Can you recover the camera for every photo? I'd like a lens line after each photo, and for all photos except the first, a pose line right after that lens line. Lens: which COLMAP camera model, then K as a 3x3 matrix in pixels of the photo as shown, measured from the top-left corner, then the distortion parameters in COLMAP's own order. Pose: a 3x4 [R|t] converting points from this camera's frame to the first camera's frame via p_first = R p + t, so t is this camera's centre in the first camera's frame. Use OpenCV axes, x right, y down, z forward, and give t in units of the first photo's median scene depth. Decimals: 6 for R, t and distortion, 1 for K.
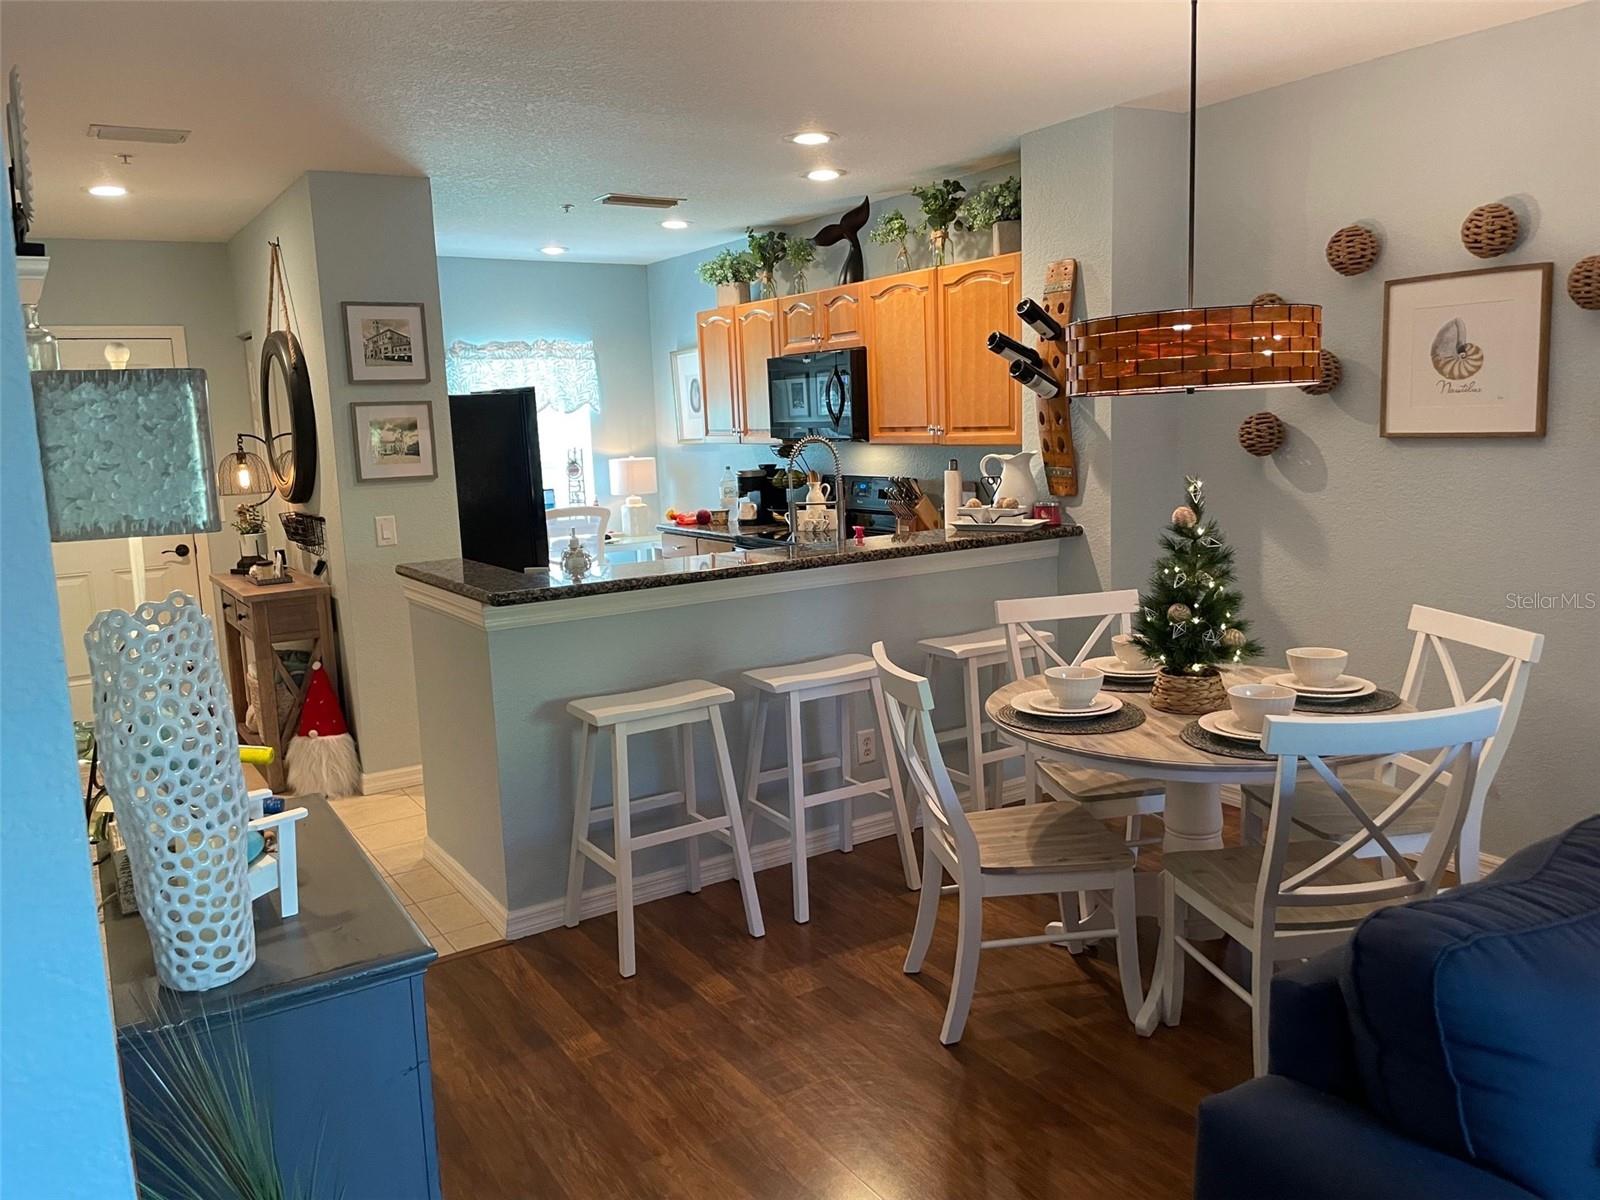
lens RADIAL K [[1233.5, 0, 800.0], [0, 1233.5, 600.0], [0, 0, 1]] dist [0.097036, -0.147041]
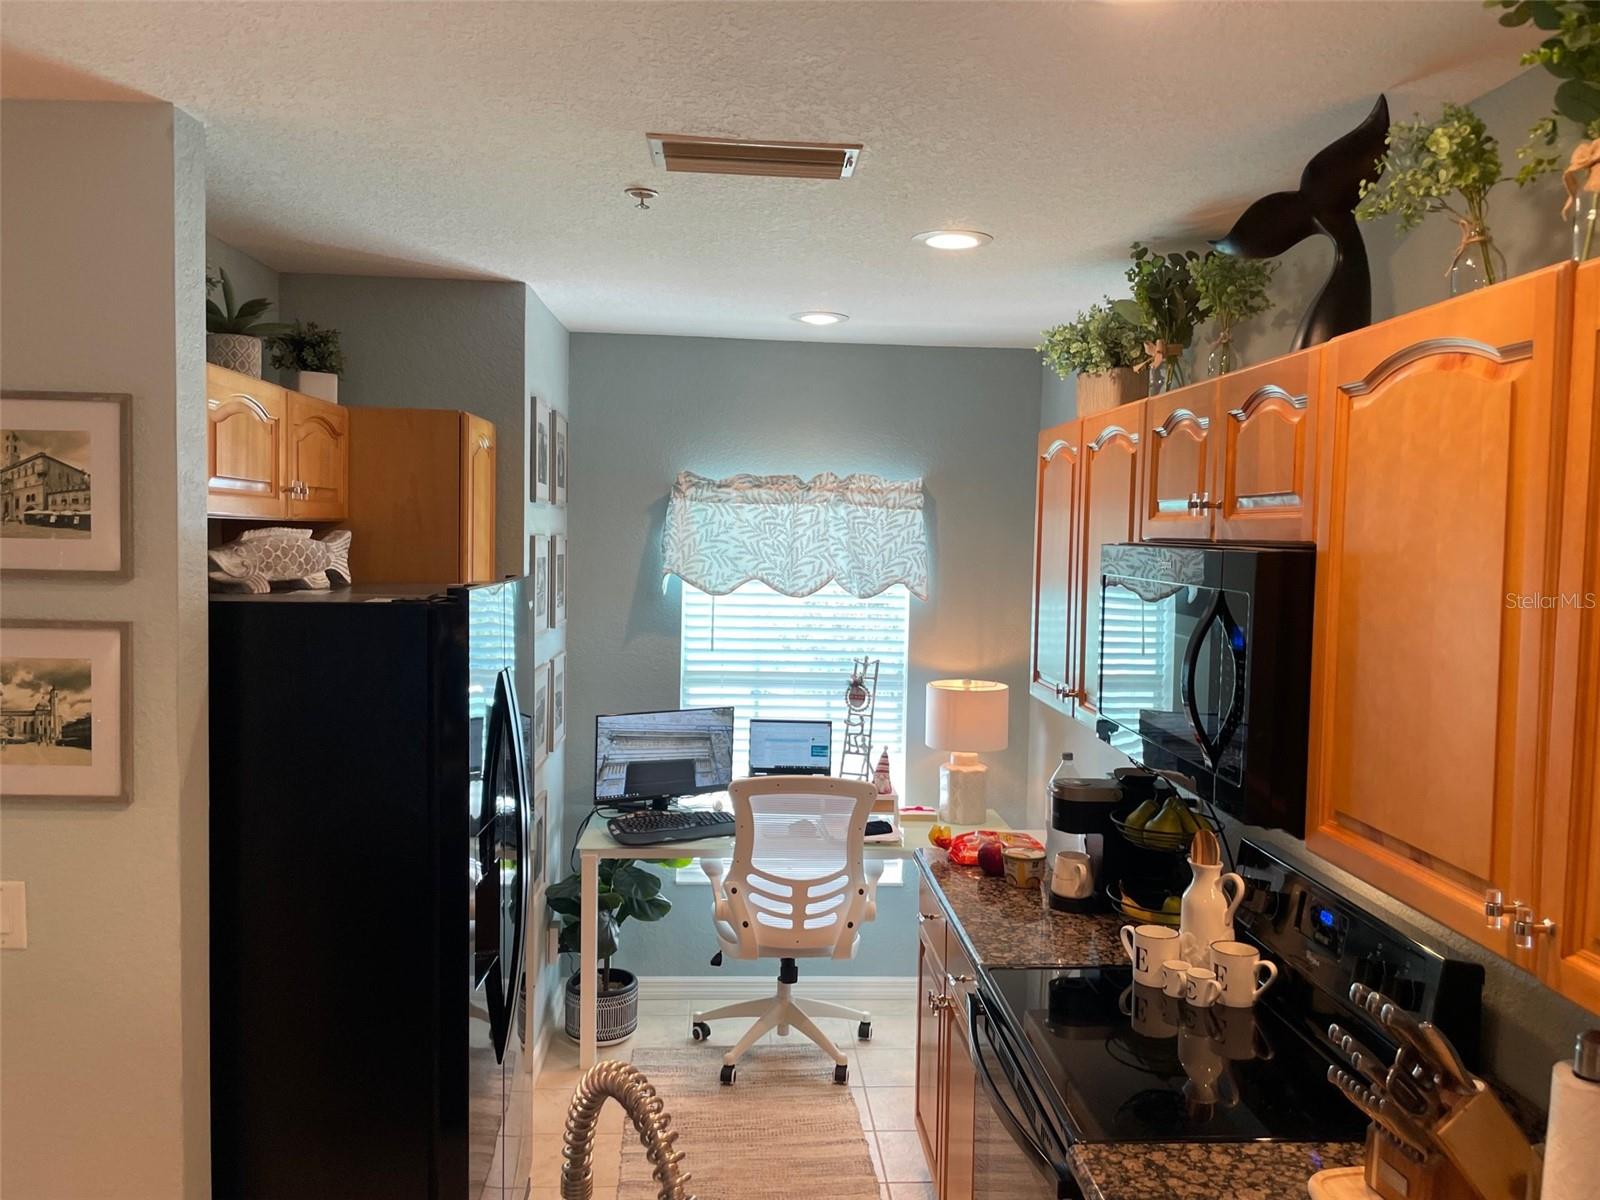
lens RADIAL K [[1233.5, 0, 800.0], [0, 1233.5, 600.0], [0, 0, 1]] dist [0.097036, -0.147041]
pose [[0.871341, 0.086142, -0.483057, 0.083865], [-0.130335, 0.989736, -0.058603, -0.139219], [0.473051, 0.114023, 0.873626, 0.596393]]
